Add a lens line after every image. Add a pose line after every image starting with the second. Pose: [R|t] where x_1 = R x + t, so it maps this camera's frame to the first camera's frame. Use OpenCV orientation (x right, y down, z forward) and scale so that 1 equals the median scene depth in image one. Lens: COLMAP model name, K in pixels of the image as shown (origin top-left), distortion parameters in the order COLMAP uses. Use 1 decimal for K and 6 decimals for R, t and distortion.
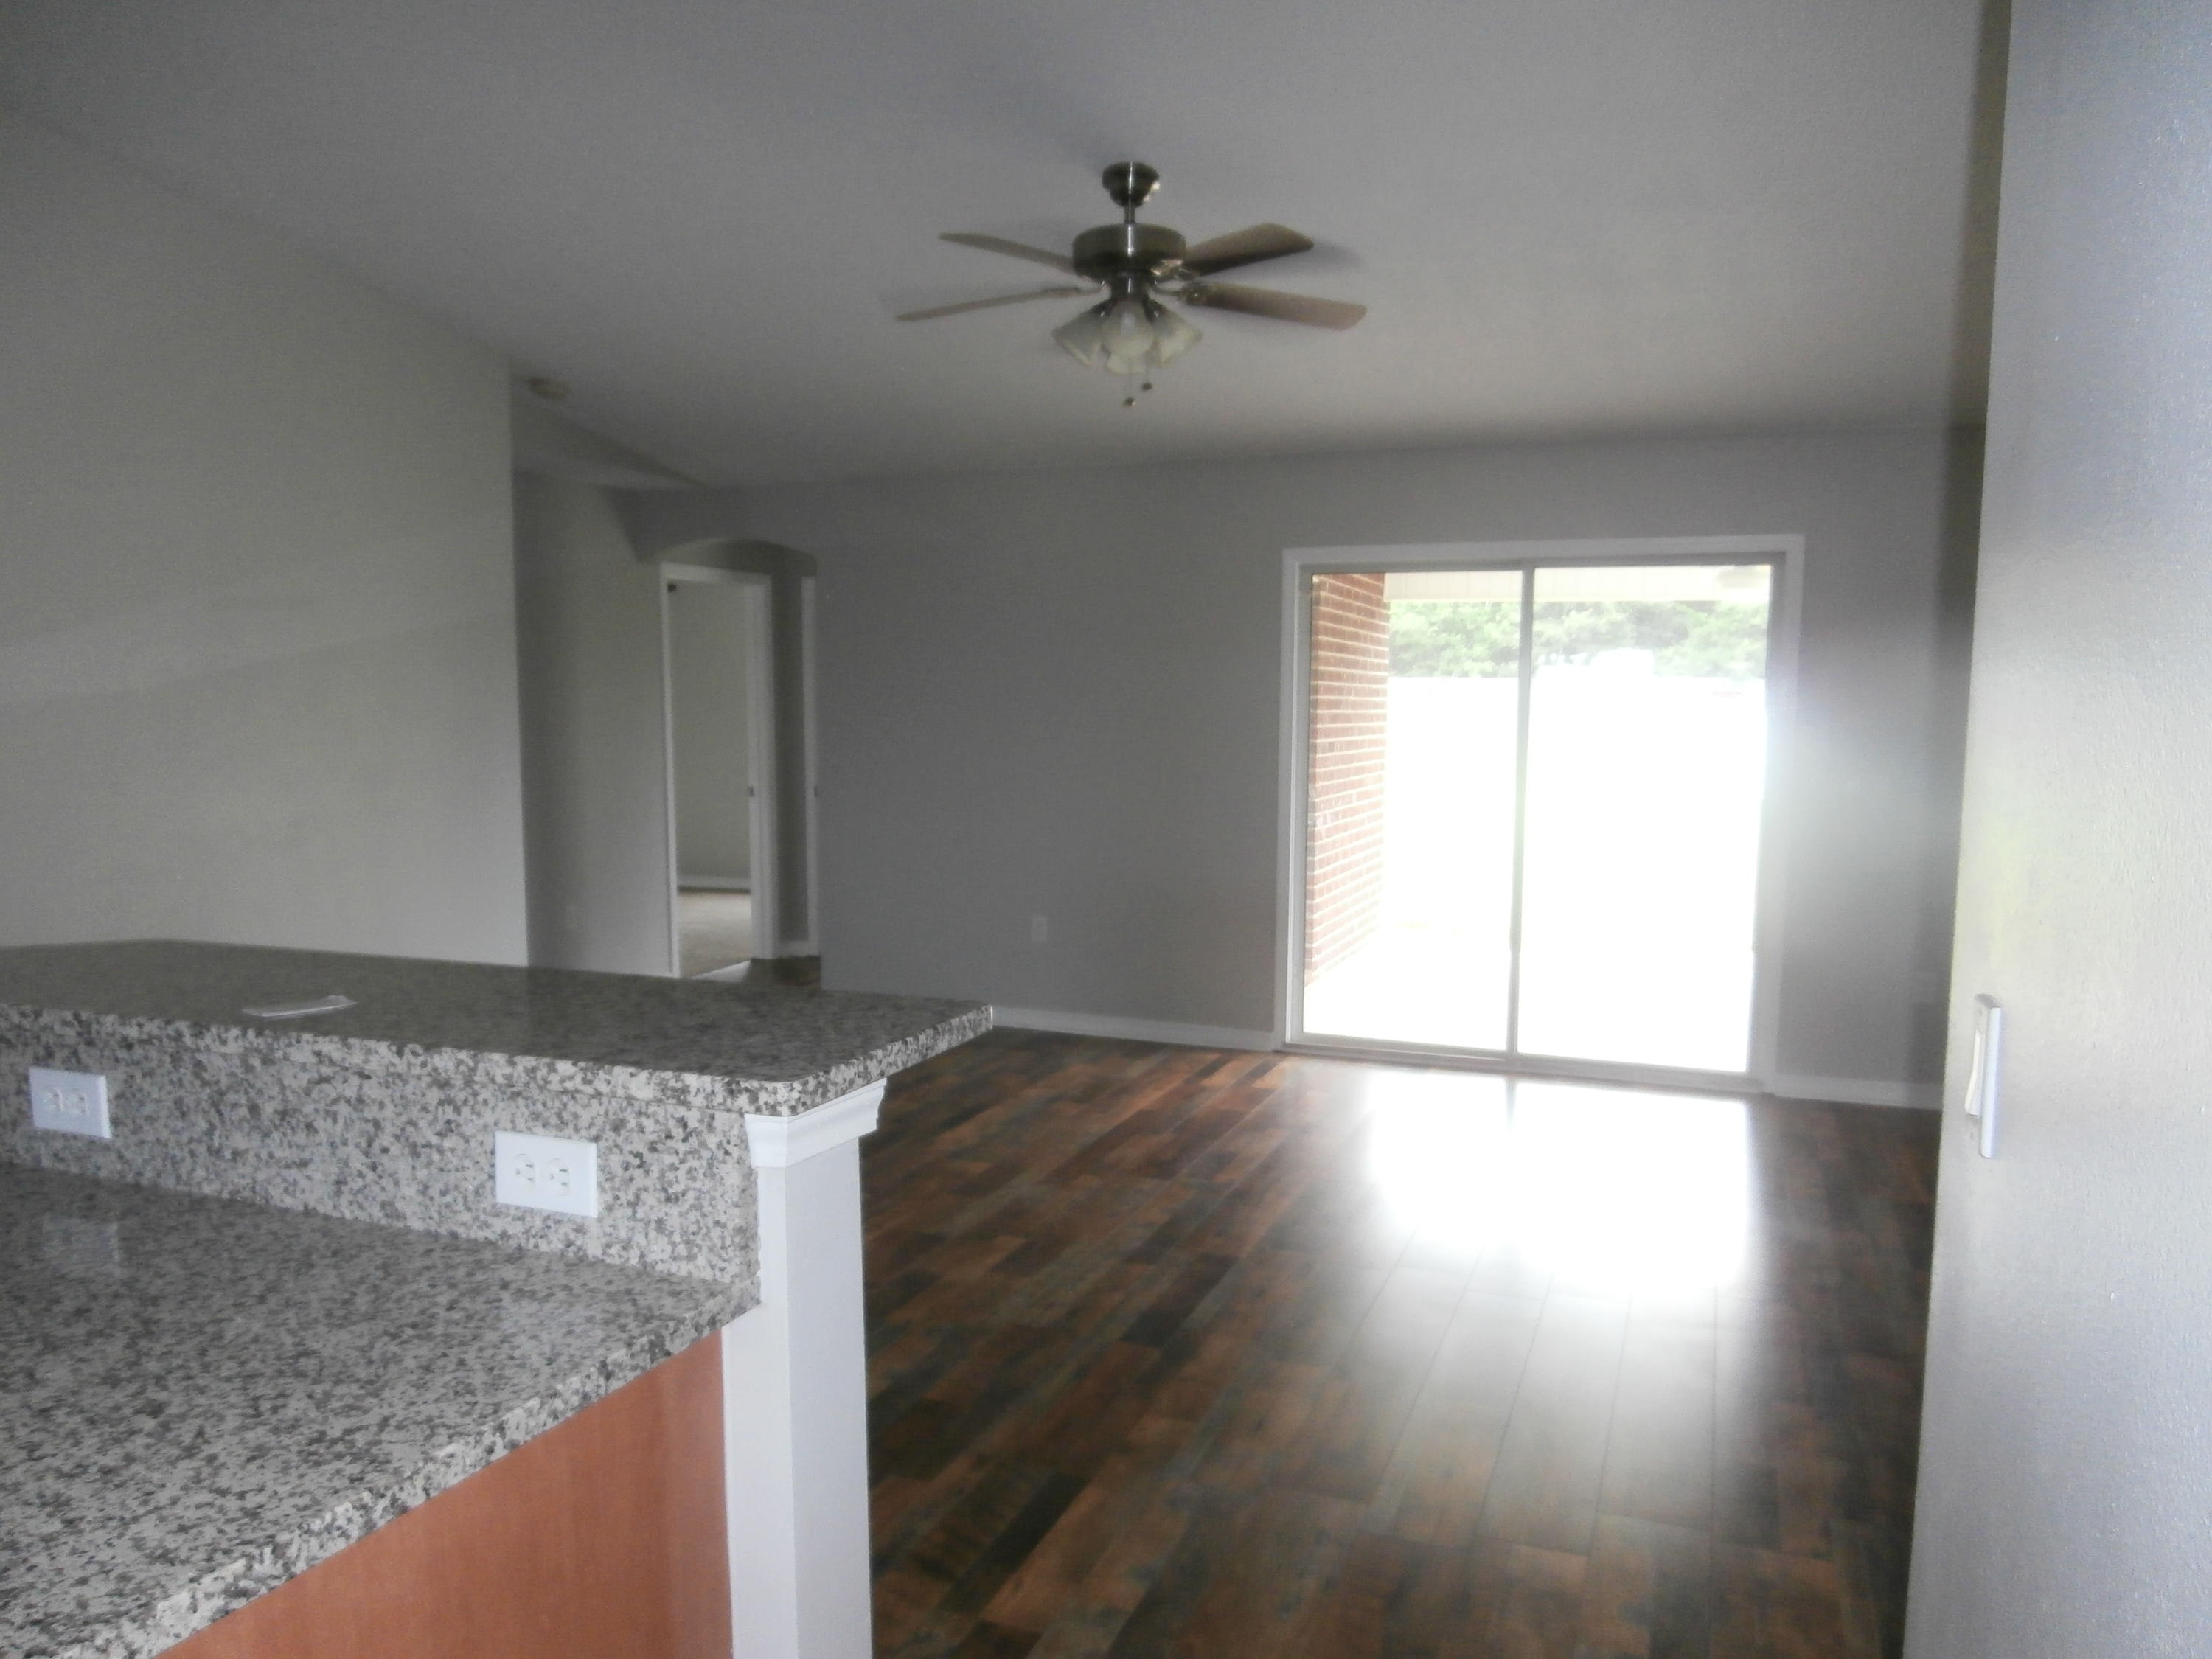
lens RADIAL K [[1570.4, 0, 1138.5], [0, 1570.4, 845.7], [0, 0, 1]] dist [-0.025776, 0.001276]
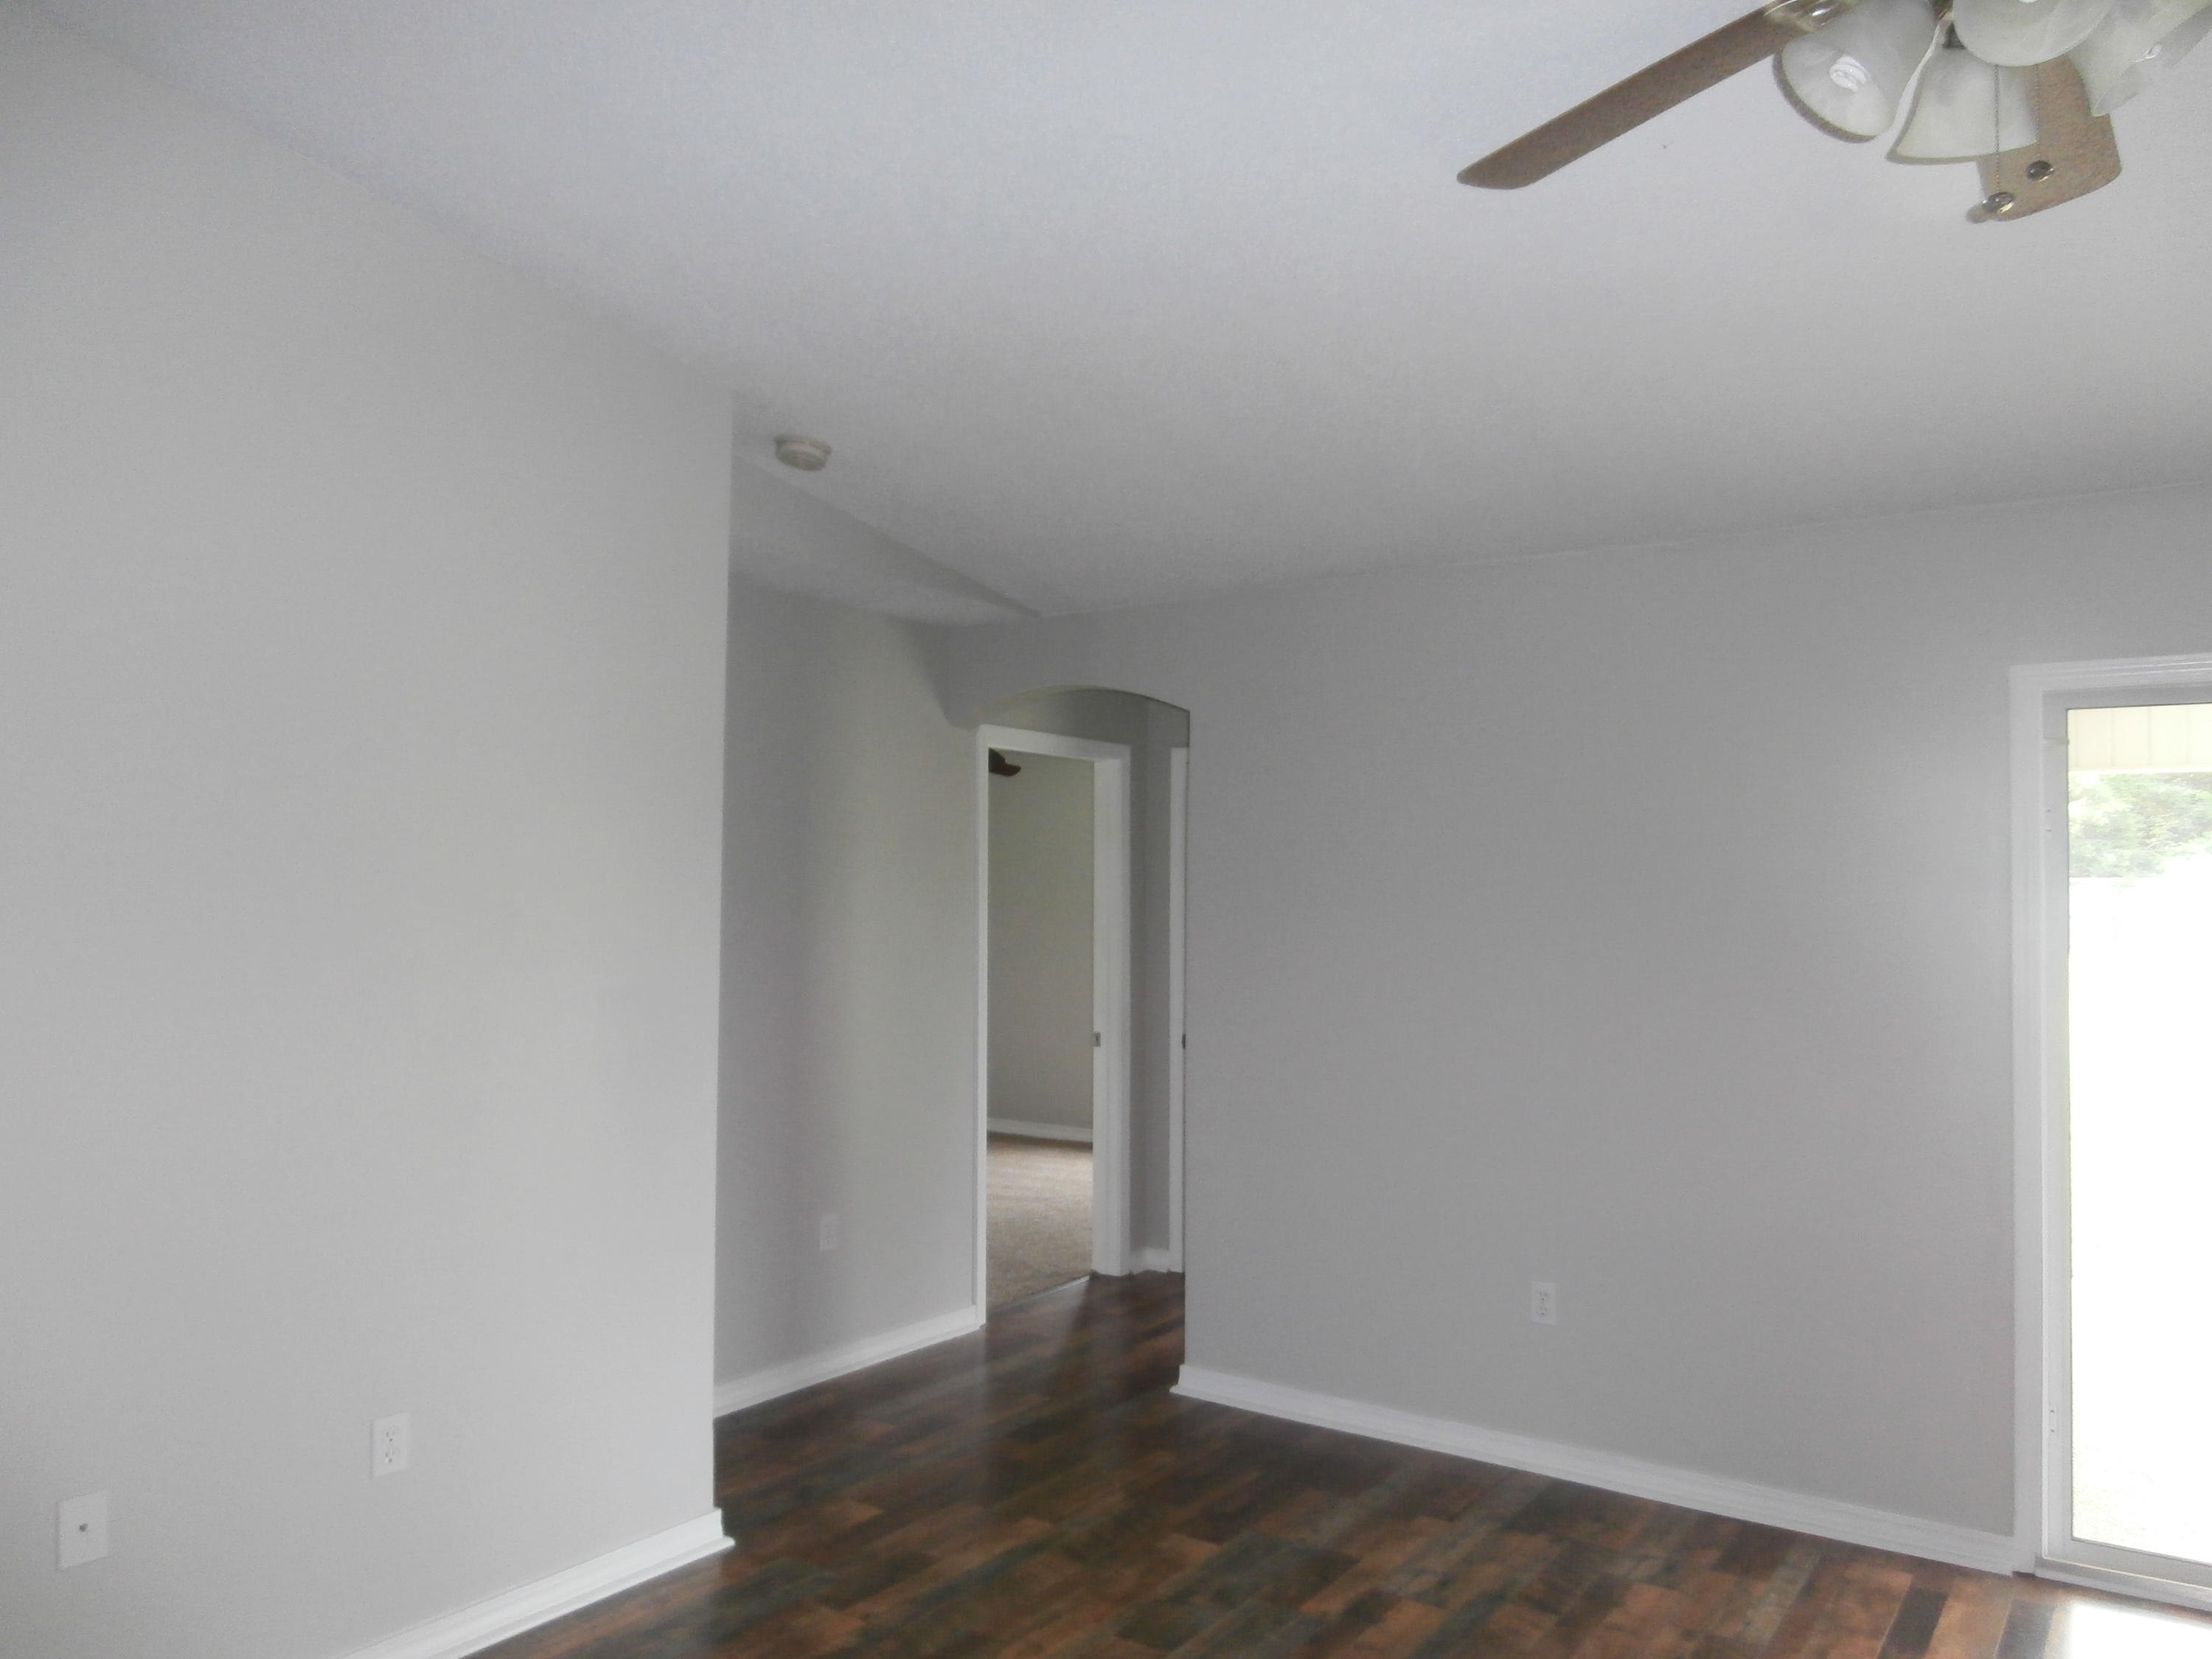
lens RADIAL K [[1583.8, 0, 1106.0], [0, 1583.8, 829.5], [0, 0, 1]] dist [-0.031764, -0.001913]
pose [[0.967275, -0.011793, -0.253457, -0.103556], [-0.023489, 0.990468, -0.135727, -0.055536], [0.252642, 0.137239, 0.957778, 0.525397]]
